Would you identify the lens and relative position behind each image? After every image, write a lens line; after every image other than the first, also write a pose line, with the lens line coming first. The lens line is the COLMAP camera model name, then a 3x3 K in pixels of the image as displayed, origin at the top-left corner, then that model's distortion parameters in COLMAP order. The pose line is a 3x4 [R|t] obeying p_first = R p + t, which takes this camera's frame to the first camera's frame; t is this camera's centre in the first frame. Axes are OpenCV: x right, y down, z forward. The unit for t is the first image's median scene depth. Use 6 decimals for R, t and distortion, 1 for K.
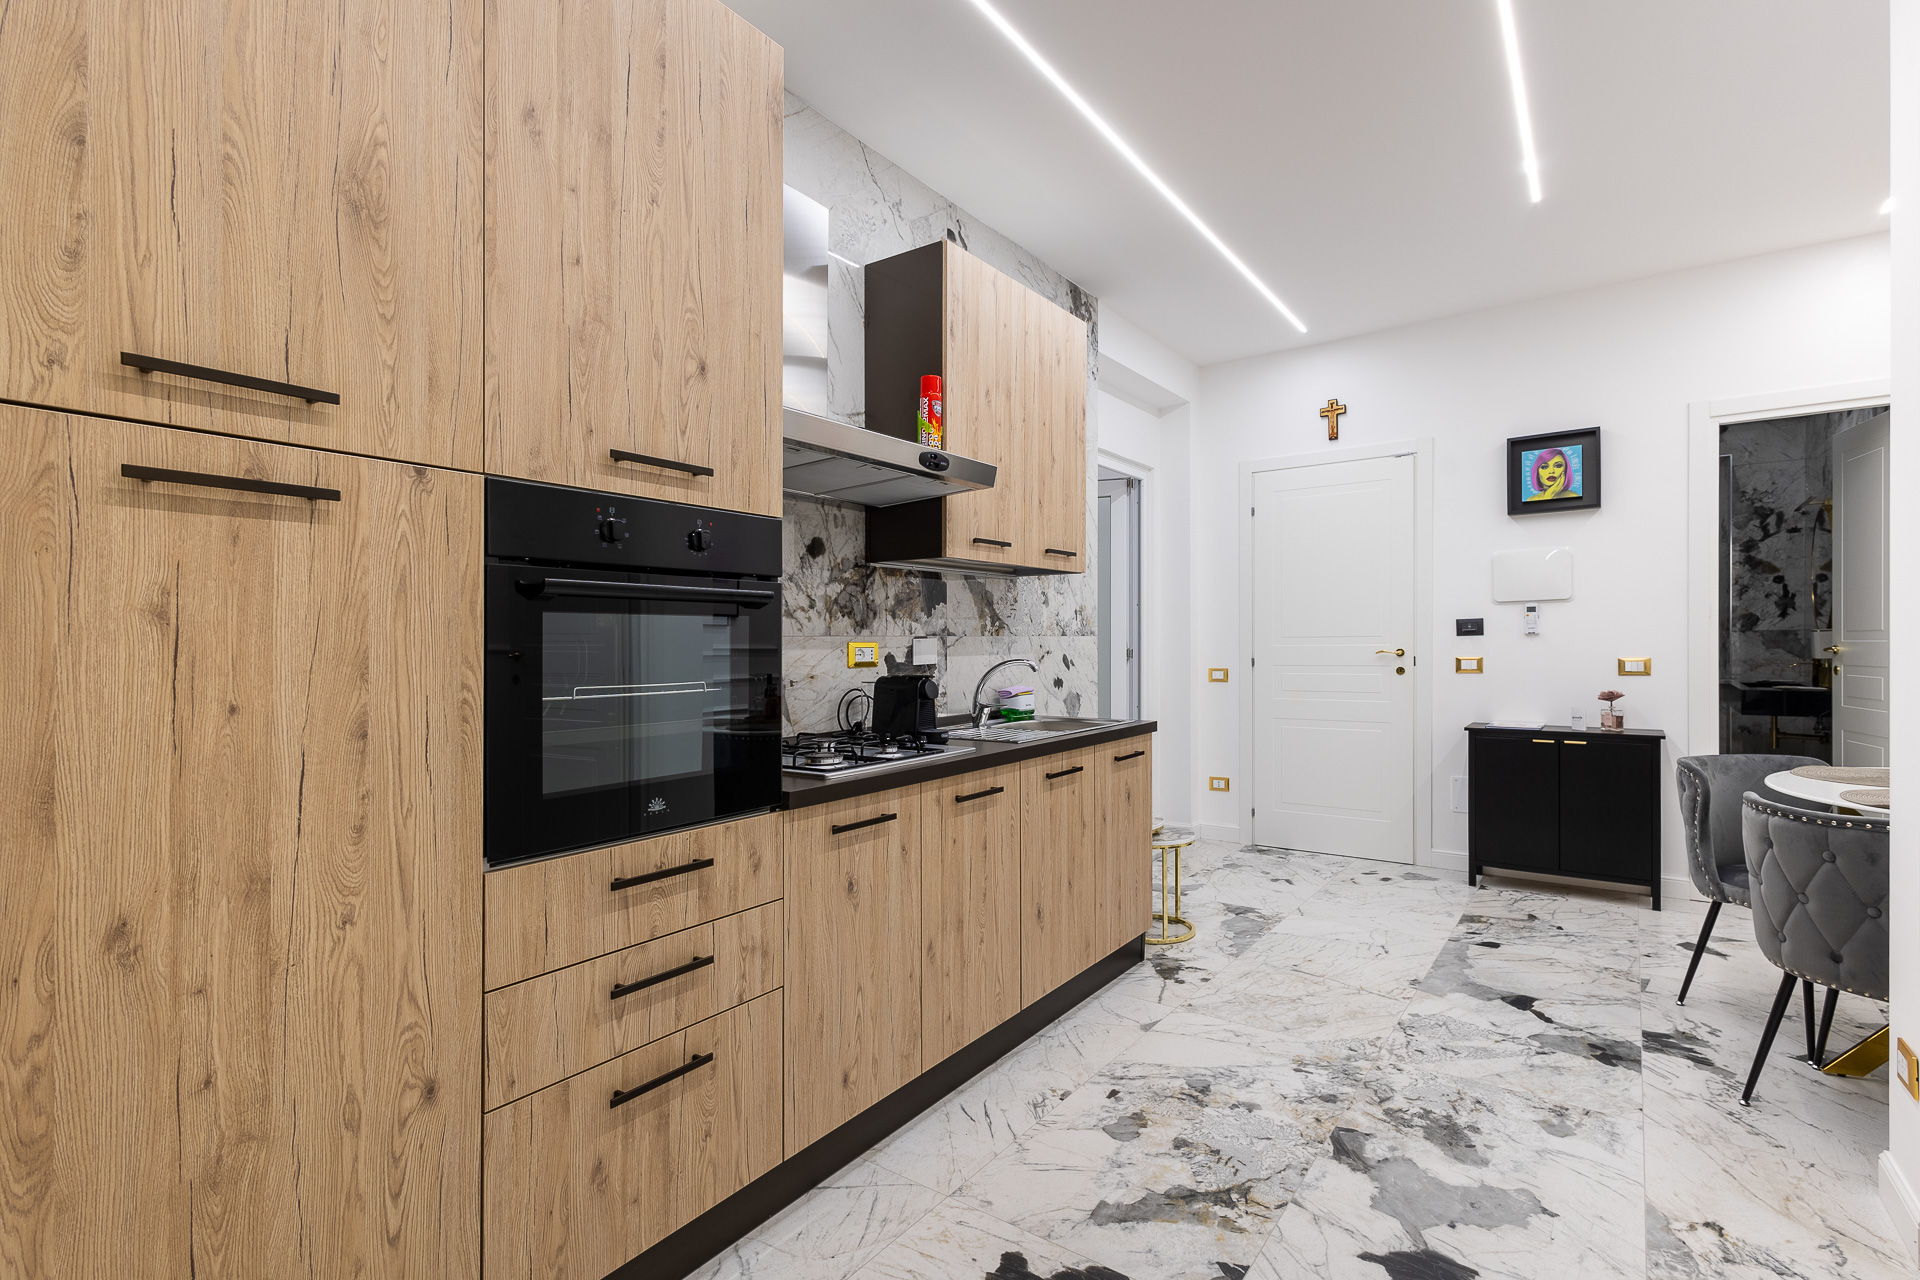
lens RADIAL K [[890.4, 0, 977.7], [0, 890.4, 639.5], [0, 0, 1]] dist [0.013086, 0.000481]
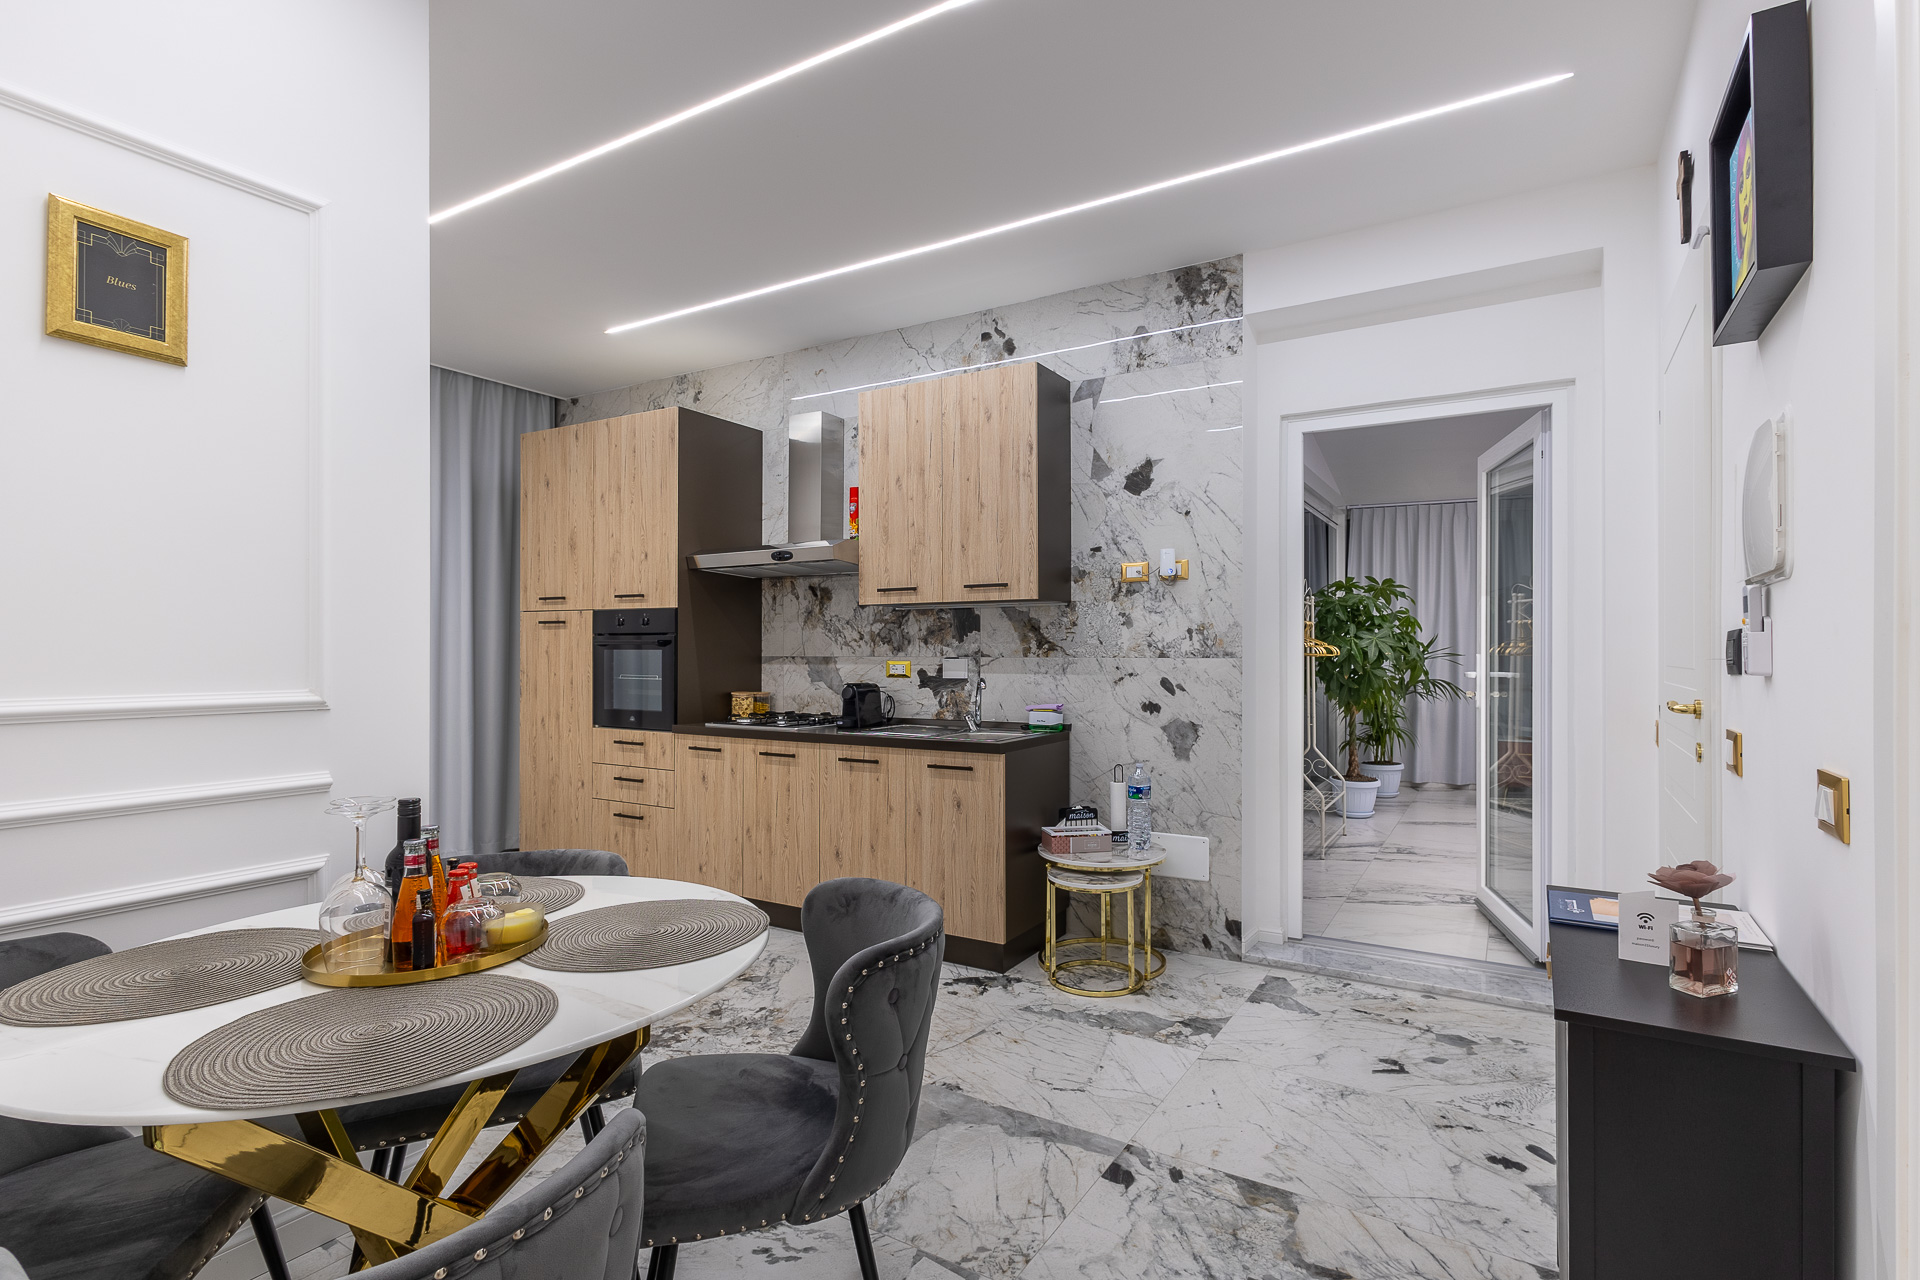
lens RADIAL K [[901.6, 0, 993.3], [0, 901.6, 643.2], [0, 0, 1]] dist [0.002948, 0.000302]
pose [[0.095487, -0.002273, -0.995428, 1.631714], [0.000145, 0.999997, -0.002270, -0.027152], [0.995431, 0.000072, 0.095487, 1.187579]]
